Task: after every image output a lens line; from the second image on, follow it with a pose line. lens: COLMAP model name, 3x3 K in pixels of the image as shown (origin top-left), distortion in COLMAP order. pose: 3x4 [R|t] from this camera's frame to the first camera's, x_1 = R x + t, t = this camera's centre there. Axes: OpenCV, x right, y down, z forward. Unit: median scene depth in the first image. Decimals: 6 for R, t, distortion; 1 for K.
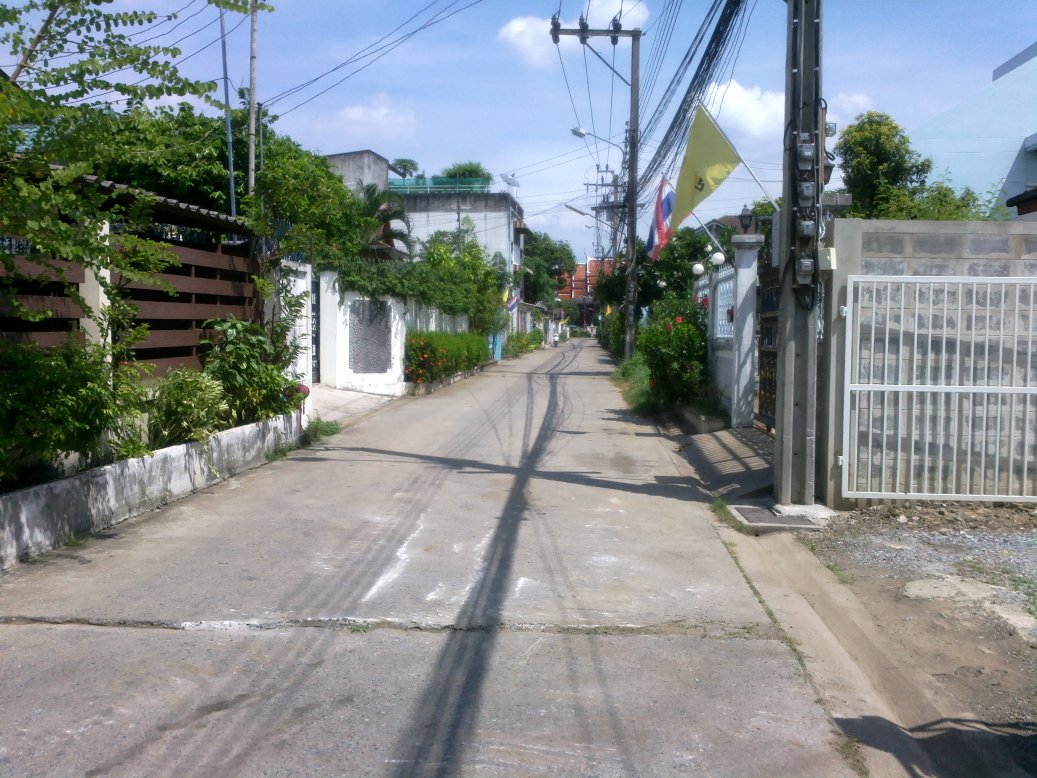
lens RADIAL K [[926.9, 0, 518.5], [0, 926.9, 389.0], [0, 0, 1]] dist [0.056955, -0.151902]
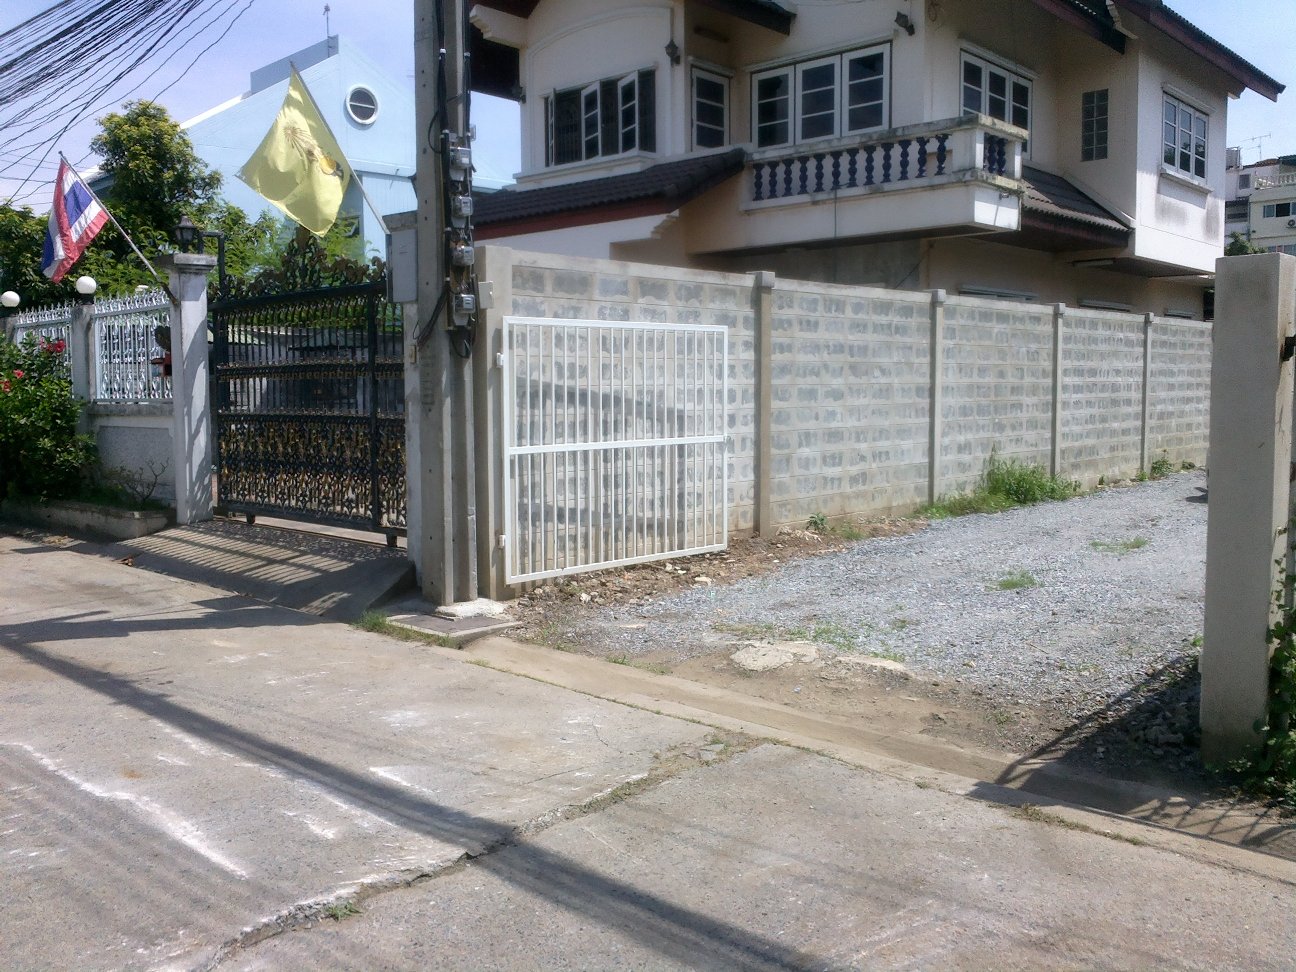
lens RADIAL K [[1160.1, 0, 648.0], [0, 1160.1, 486.0], [0, 0, 1]] dist [0.030806, -0.082082]
pose [[0.641936, -0.085693, 0.761954, -0.500825], [0.068239, 0.996177, 0.054545, -0.026952], [-0.763715, 0.016981, 0.645330, 0.336752]]
